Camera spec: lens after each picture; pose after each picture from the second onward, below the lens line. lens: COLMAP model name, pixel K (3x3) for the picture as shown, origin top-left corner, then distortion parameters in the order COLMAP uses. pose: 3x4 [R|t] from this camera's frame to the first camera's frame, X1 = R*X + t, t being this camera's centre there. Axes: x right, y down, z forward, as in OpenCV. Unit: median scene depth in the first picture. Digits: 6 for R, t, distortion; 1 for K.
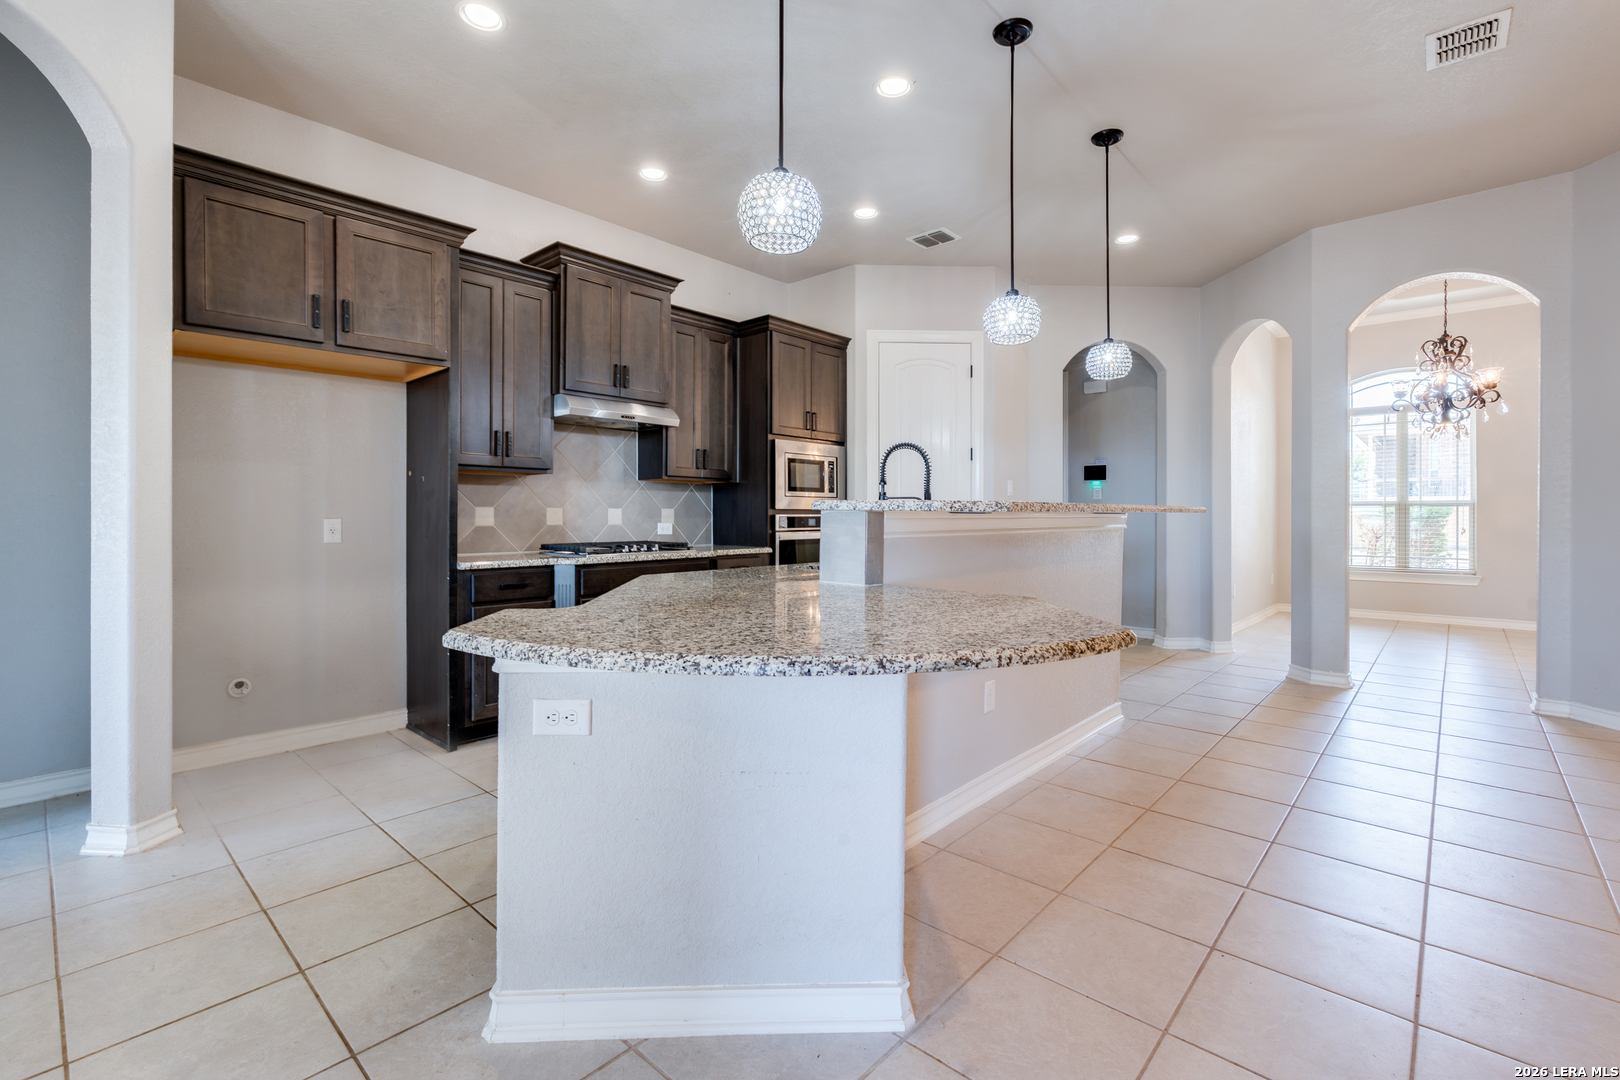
lens RADIAL K [[720.6, 0, 809.2], [0, 720.6, 524.0], [0, 0, 1]] dist [-0.004430, -0.000236]
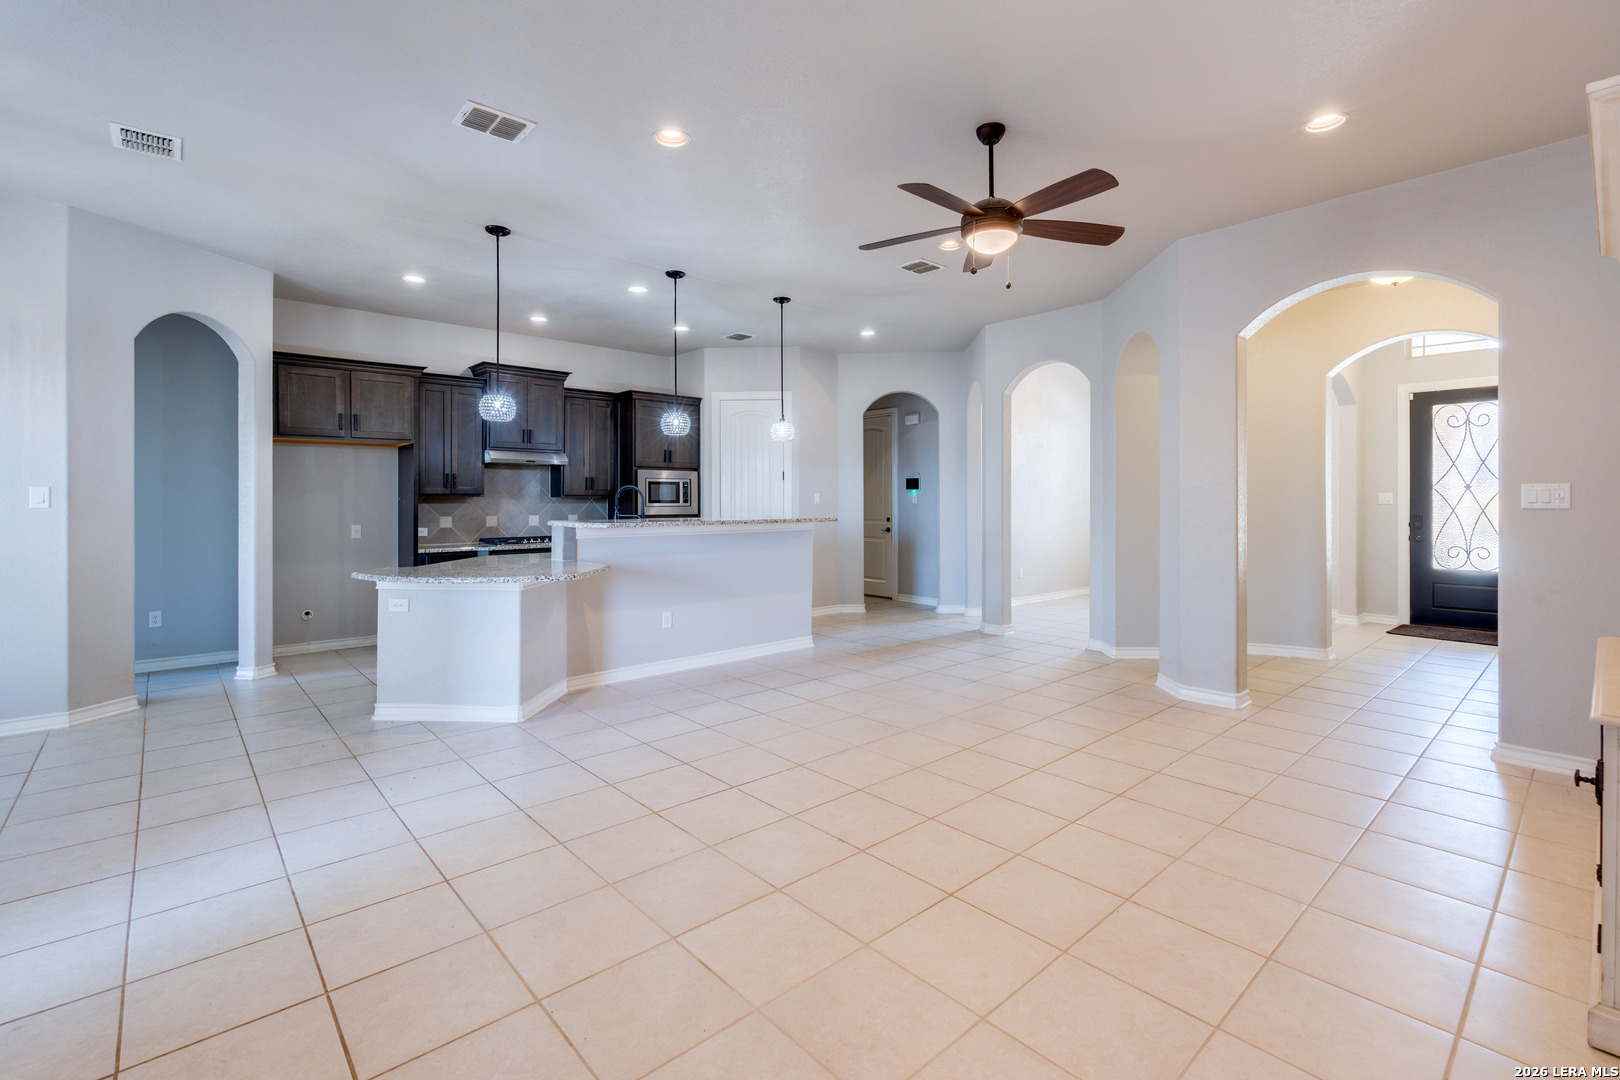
lens RADIAL K [[720.6, 0, 804.3], [0, 720.6, 511.2], [0, 0, 1]] dist [-0.004430, -0.000236]
pose [[0.994957, -0.001712, -0.100284, 0.567116], [0.001733, 0.999998, 0.000120, -0.035371], [0.100283, -0.000293, 0.994959, -0.610461]]
